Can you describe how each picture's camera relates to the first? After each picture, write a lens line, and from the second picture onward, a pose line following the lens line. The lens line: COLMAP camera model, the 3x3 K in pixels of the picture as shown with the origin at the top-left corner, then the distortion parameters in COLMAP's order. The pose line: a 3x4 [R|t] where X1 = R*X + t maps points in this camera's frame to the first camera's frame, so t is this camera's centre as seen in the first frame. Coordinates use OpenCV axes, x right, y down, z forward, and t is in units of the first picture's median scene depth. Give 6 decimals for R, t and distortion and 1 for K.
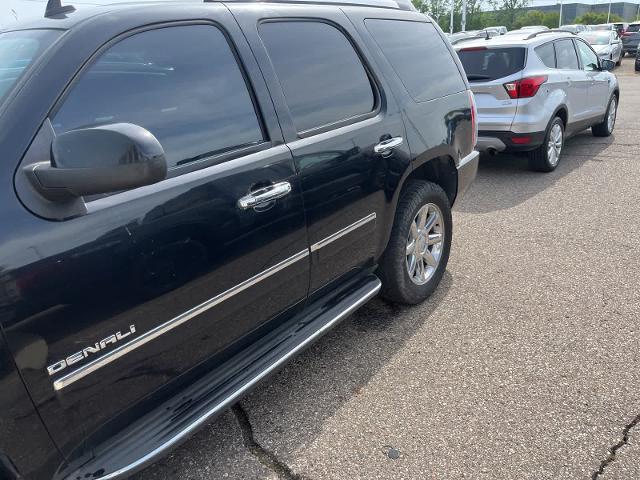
lens RADIAL K [[506.0, 0, 327.0], [0, 506.0, 242.0], [0, 0, 1]] dist [0.074811, -0.120318]
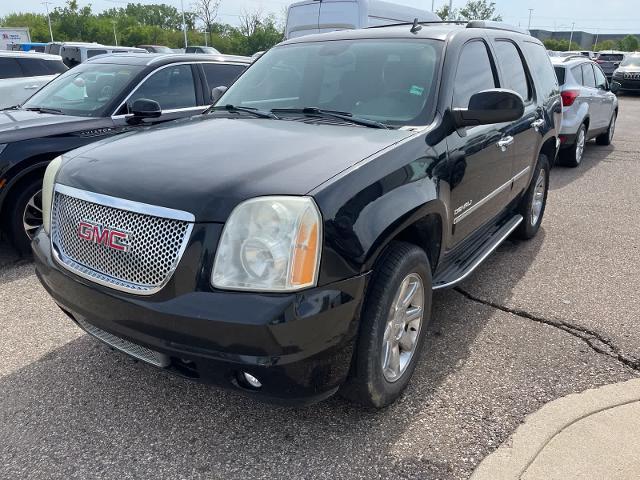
lens RADIAL K [[506.0, 0, 321.6], [0, 506.0, 240.5], [0, 0, 1]] dist [0.074811, -0.120318]
pose [[0.996725, 0.041685, 0.069295, -0.492939], [-0.040342, 0.998972, -0.020673, 0.174701], [-0.070086, 0.017810, 0.997382, -0.384363]]
